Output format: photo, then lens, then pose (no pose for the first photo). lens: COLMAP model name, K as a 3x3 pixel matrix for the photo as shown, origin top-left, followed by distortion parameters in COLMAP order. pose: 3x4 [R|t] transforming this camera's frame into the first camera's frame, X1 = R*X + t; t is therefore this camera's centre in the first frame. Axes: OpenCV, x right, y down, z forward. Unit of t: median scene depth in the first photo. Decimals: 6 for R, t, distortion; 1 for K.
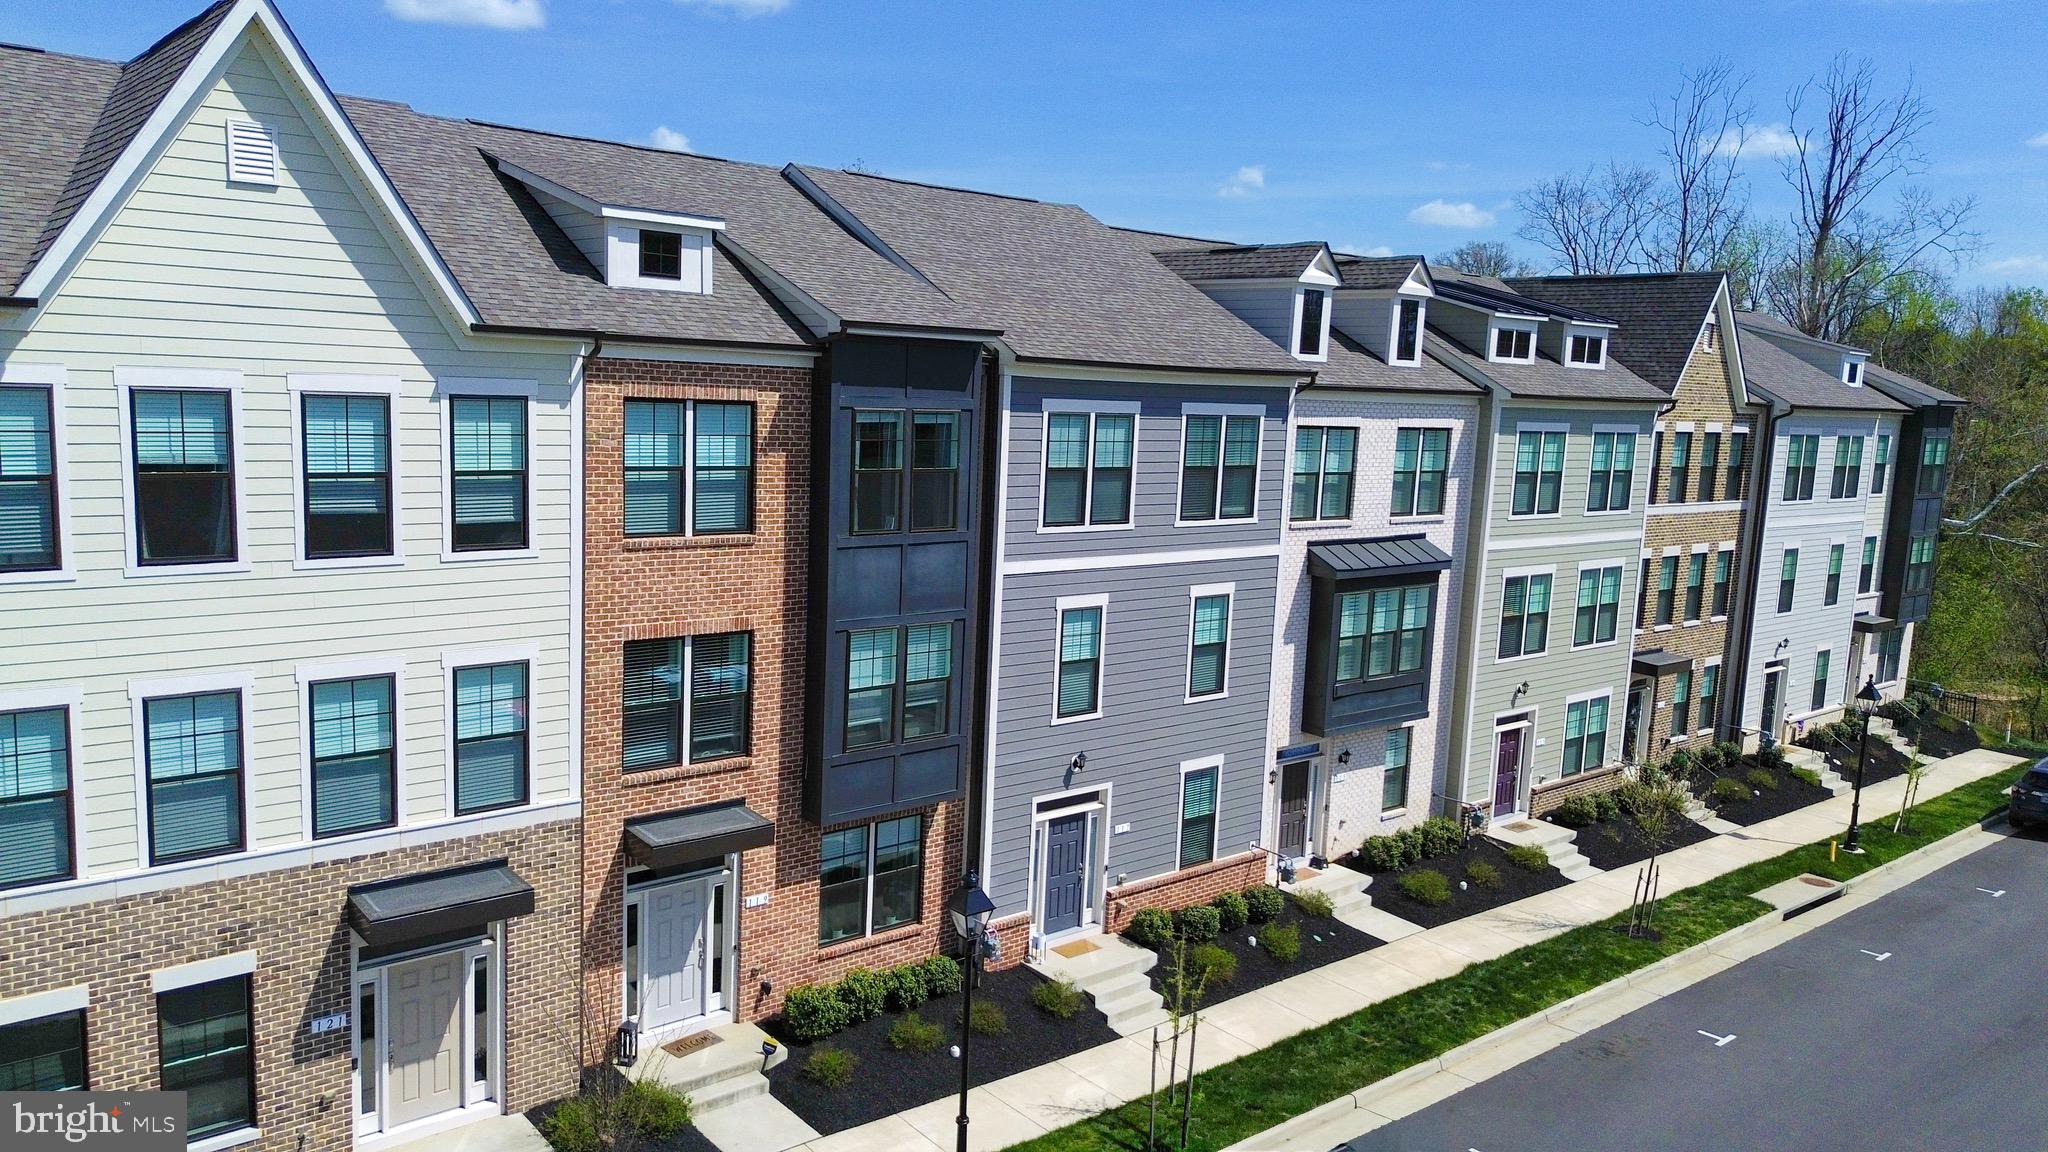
lens RADIAL K [[1462.5, 0, 1024.0], [0, 1462.5, 576.0], [0, 0, 1]] dist [0.045663, -0.067931]
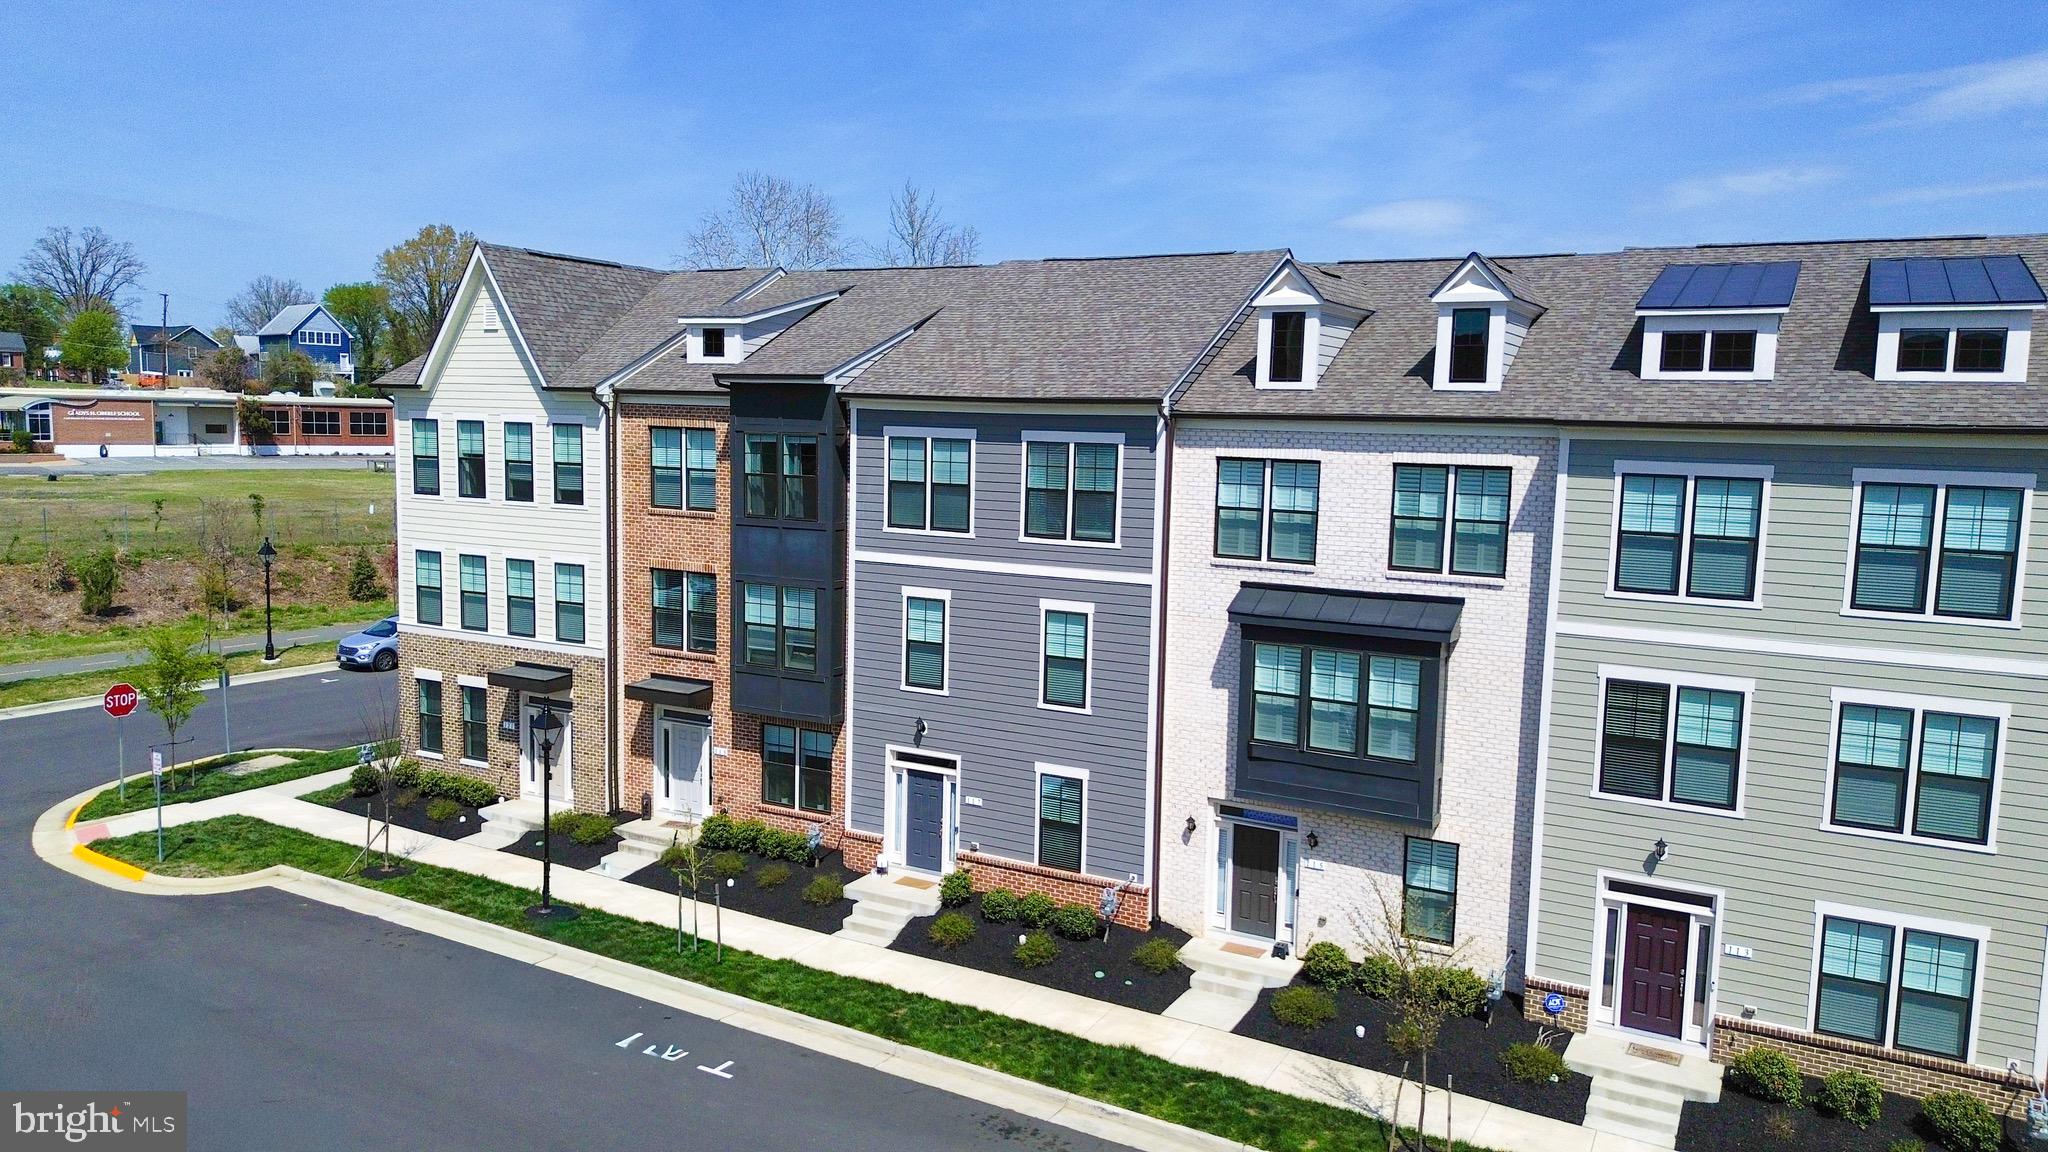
lens RADIAL K [[1462.5, 0, 1024.0], [0, 1462.5, 576.0], [0, 0, 1]] dist [0.045663, -0.067931]
pose [[0.349502, 0.066339, -0.934584, 1.230822], [-0.136221, 0.990489, 0.019365, -0.031928], [0.926980, 0.120542, 0.355215, 0.657523]]
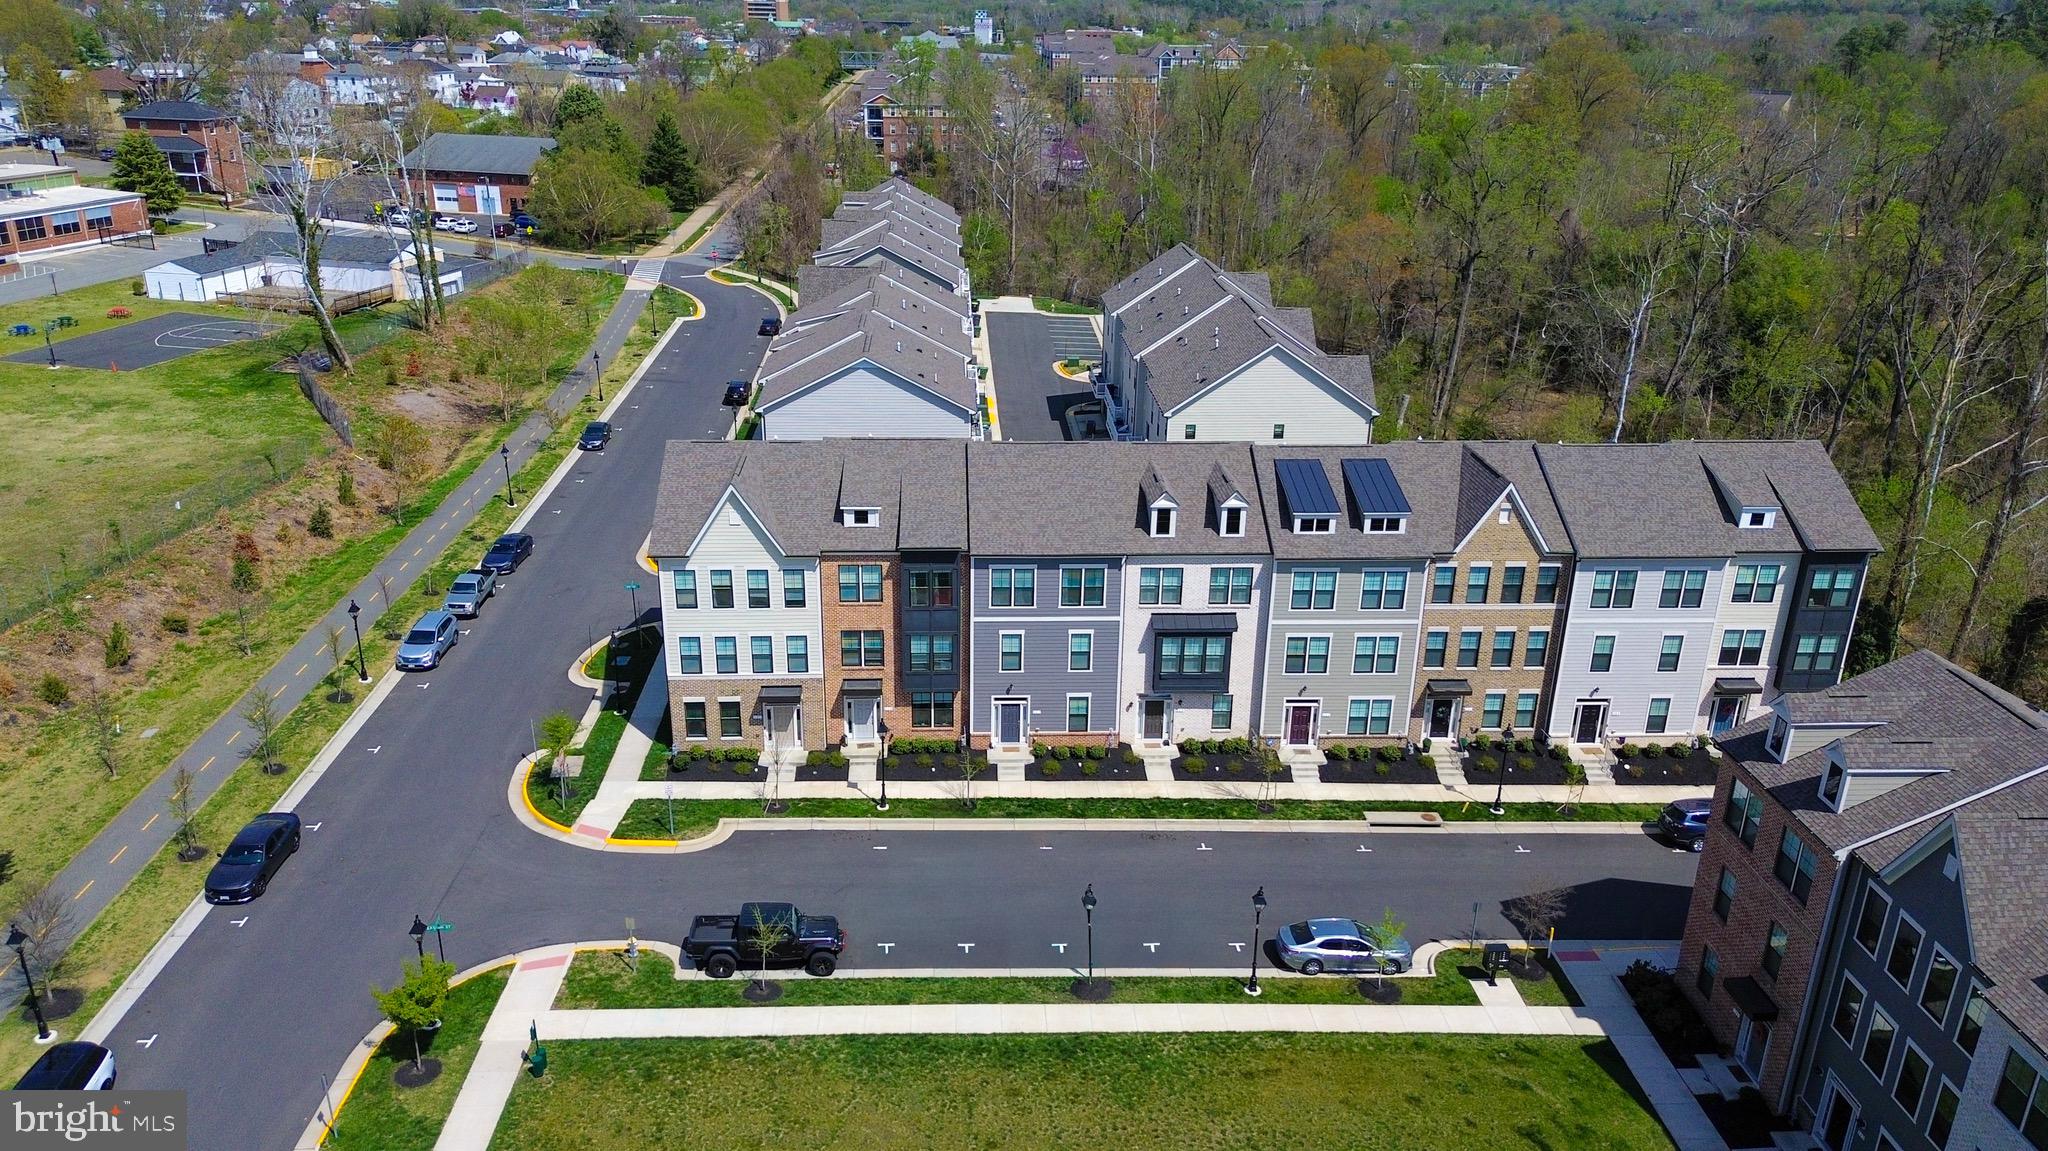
lens RADIAL K [[1462.5, 0, 1024.0], [0, 1462.5, 575.5], [0, 0, 1]] dist [0.045663, -0.067931]
pose [[0.789748, 0.188888, -0.583626, 1.694736], [-0.062970, 0.971349, 0.229162, -0.740905], [0.610190, -0.144230, 0.779016, -1.156665]]
